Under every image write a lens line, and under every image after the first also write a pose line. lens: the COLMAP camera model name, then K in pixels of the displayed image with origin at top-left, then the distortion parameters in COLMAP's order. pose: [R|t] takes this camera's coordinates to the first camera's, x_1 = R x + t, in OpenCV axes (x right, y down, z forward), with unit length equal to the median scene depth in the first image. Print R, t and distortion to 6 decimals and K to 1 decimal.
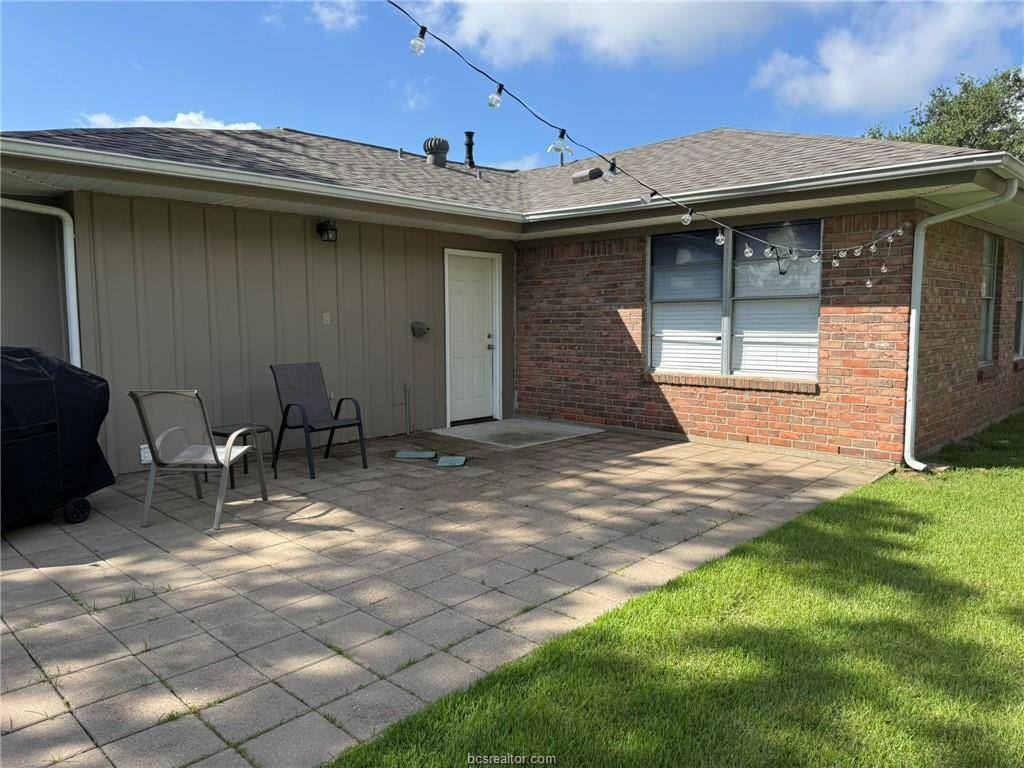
lens RADIAL K [[725.0, 0, 510.2], [0, 725.0, 383.5], [0, 0, 1]] dist [0.018533, -0.055847]
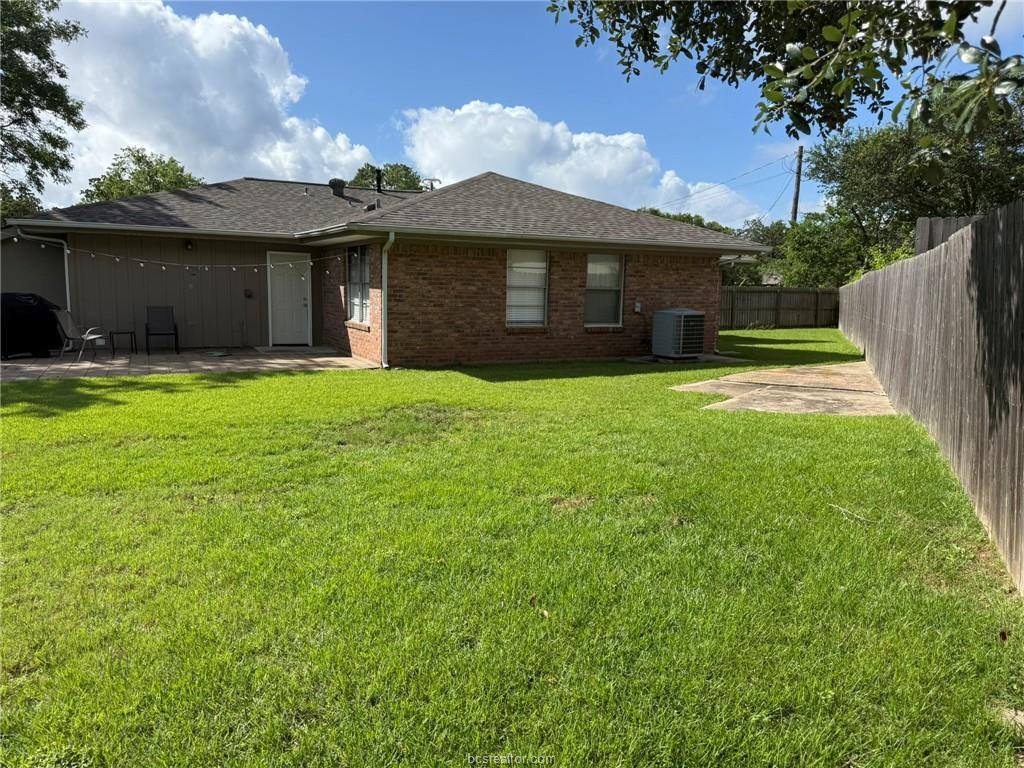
lens RADIAL K [[725.0, 0, 503.8], [0, 725.0, 383.4], [0, 0, 1]] dist [0.018533, -0.055847]
pose [[0.950295, 0.070886, -0.303173, 1.143096], [-0.057512, 0.996946, 0.052829, 0.022728], [0.305992, -0.032767, 0.951470, -0.650297]]
